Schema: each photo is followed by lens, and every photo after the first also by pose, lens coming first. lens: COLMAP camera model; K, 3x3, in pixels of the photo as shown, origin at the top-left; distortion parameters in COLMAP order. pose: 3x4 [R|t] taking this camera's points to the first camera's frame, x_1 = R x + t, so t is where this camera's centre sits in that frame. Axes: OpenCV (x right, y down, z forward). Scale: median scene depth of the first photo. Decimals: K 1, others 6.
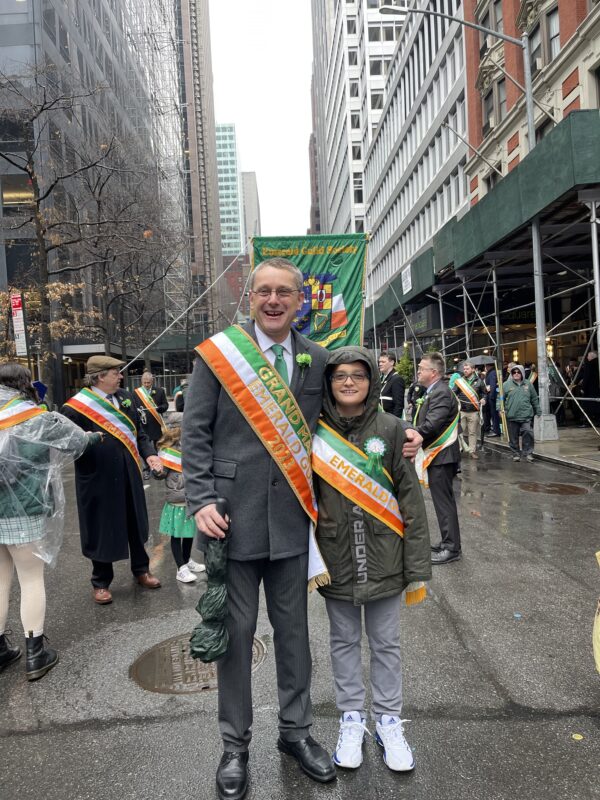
lens RADIAL K [[622.0, 0, 302.3], [0, 622.0, 416.4], [0, 0, 1]] dist [0.002066, -0.041348]
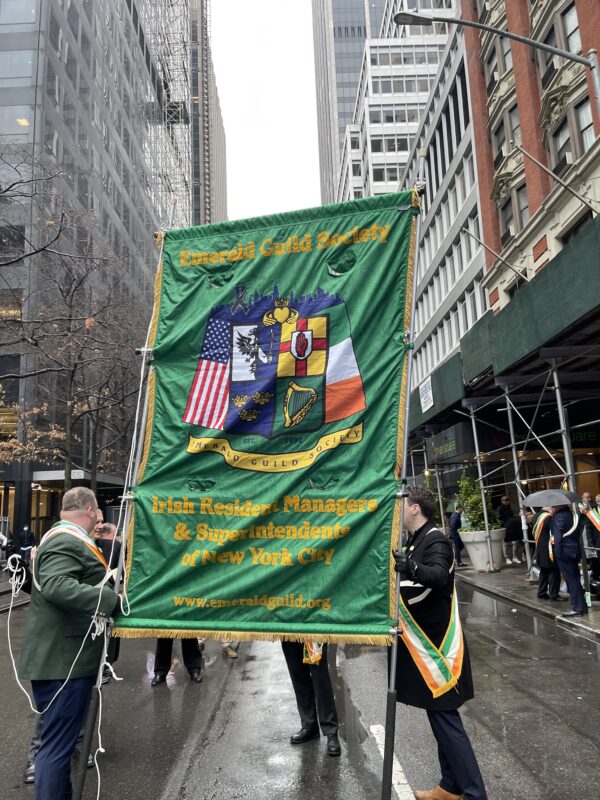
lens RADIAL K [[603.4, 0, 301.7], [0, 603.4, 415.7], [0, 0, 1]] dist [0.000580, -0.009260]
pose [[0.999856, 0.005220, -0.016130, 0.012398], [-0.008481, 0.977816, -0.209294, -0.020517], [0.014680, 0.209401, 0.977720, 0.204441]]
